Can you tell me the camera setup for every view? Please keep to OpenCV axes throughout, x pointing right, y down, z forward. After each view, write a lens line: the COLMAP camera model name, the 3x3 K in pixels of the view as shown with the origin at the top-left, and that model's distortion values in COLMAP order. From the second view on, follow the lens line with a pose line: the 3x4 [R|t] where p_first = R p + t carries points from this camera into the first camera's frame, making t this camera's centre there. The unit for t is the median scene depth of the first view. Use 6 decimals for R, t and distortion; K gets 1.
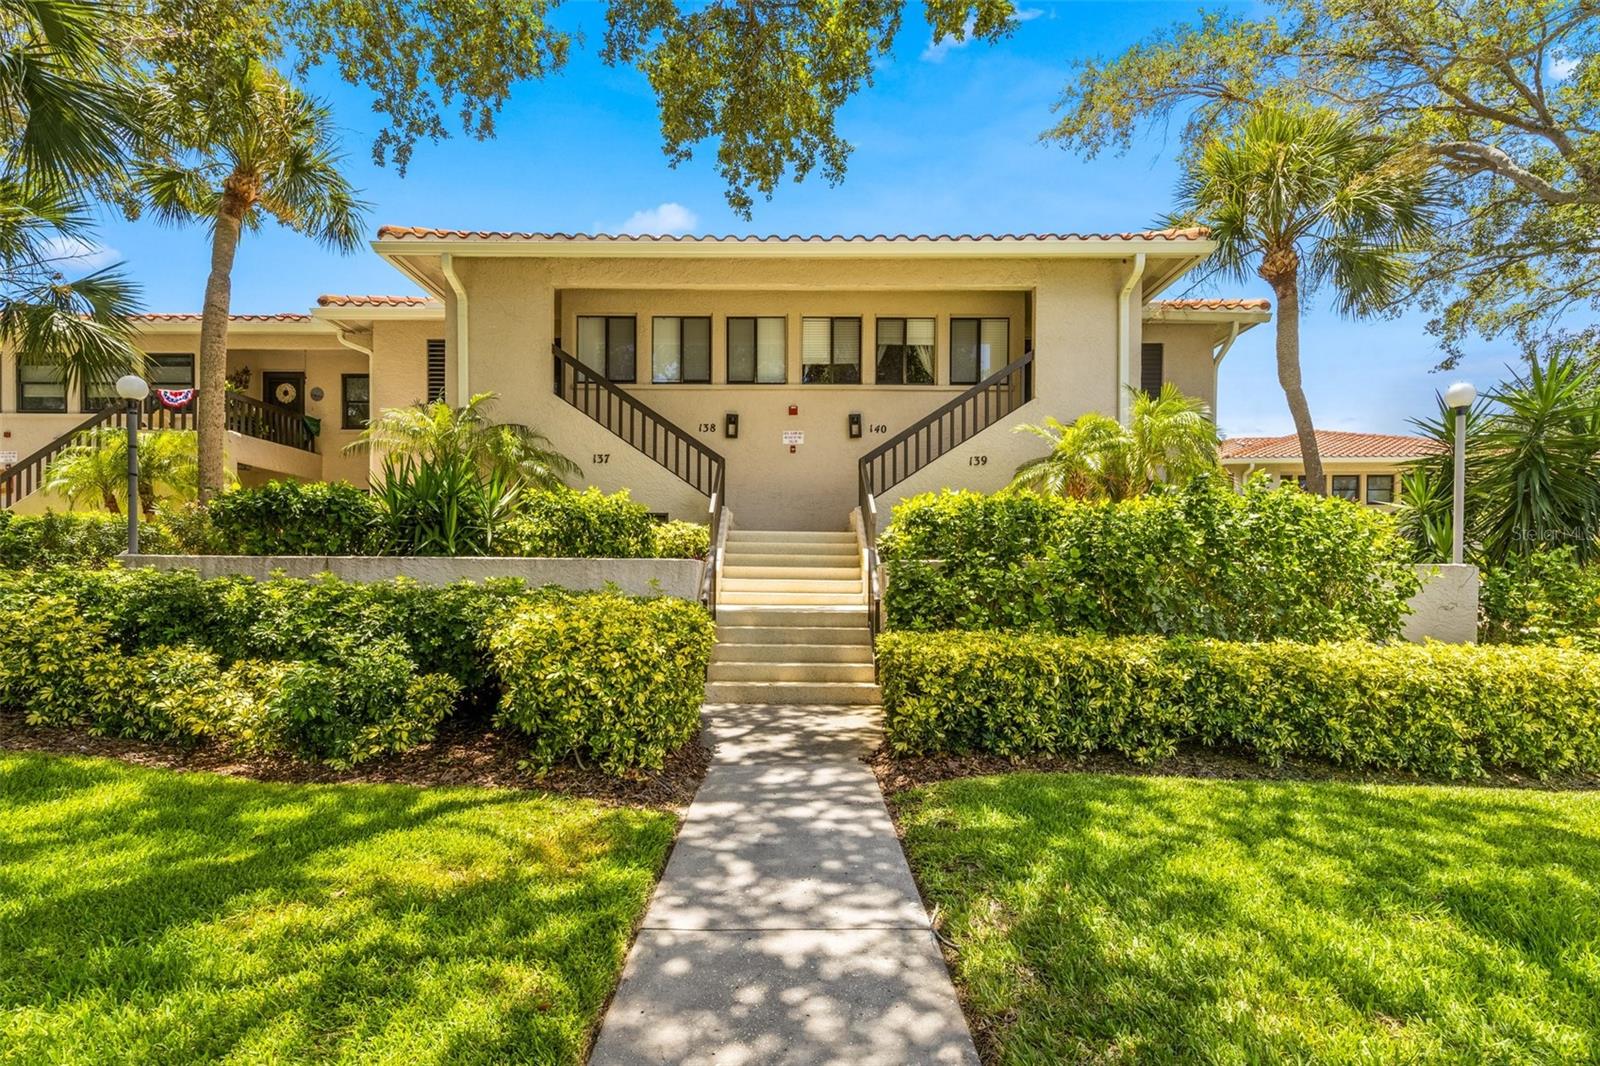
lens RADIAL K [[794.5, 0, 800.0], [0, 794.5, 533.0], [0, 0, 1]] dist [0.001255, 0.000123]
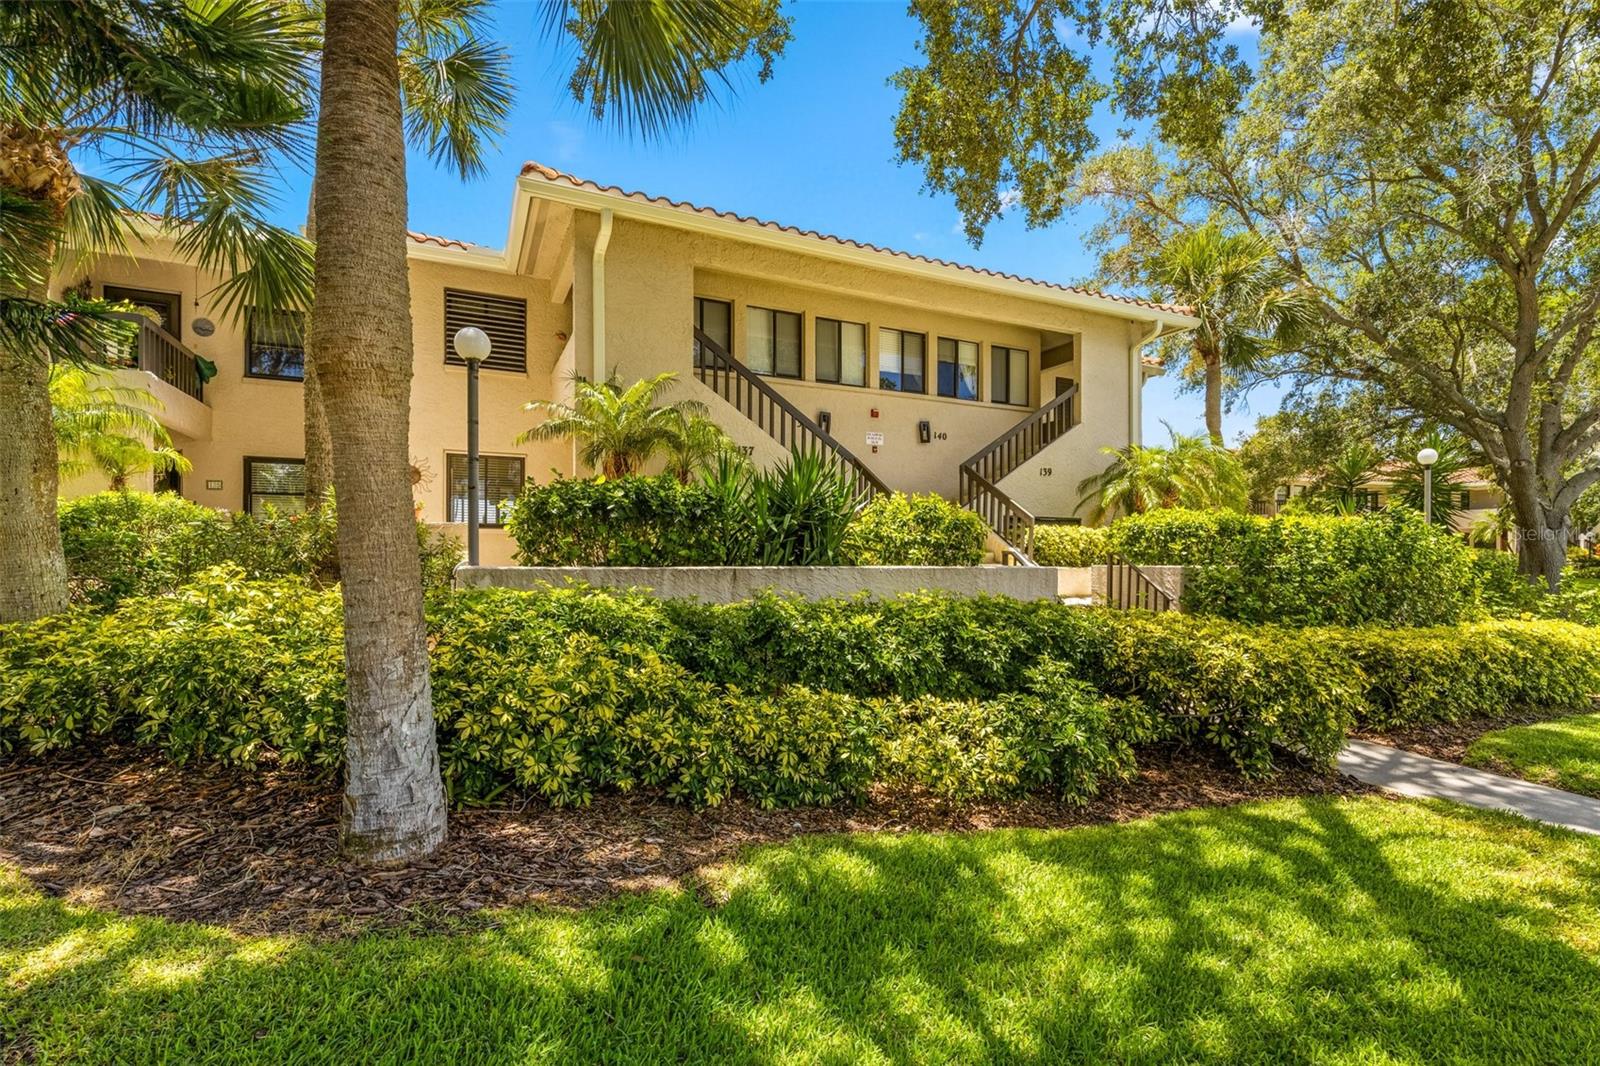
lens RADIAL K [[729.9, 0, 800.0], [0, 729.9, 533.0], [0, 0, 1]] dist [0.001810, -0.000257]
pose [[0.897608, 0.009830, 0.440686, -0.544202], [-0.032604, 0.998493, 0.044137, -0.031533], [-0.439588, -0.053985, 0.896576, 0.140901]]
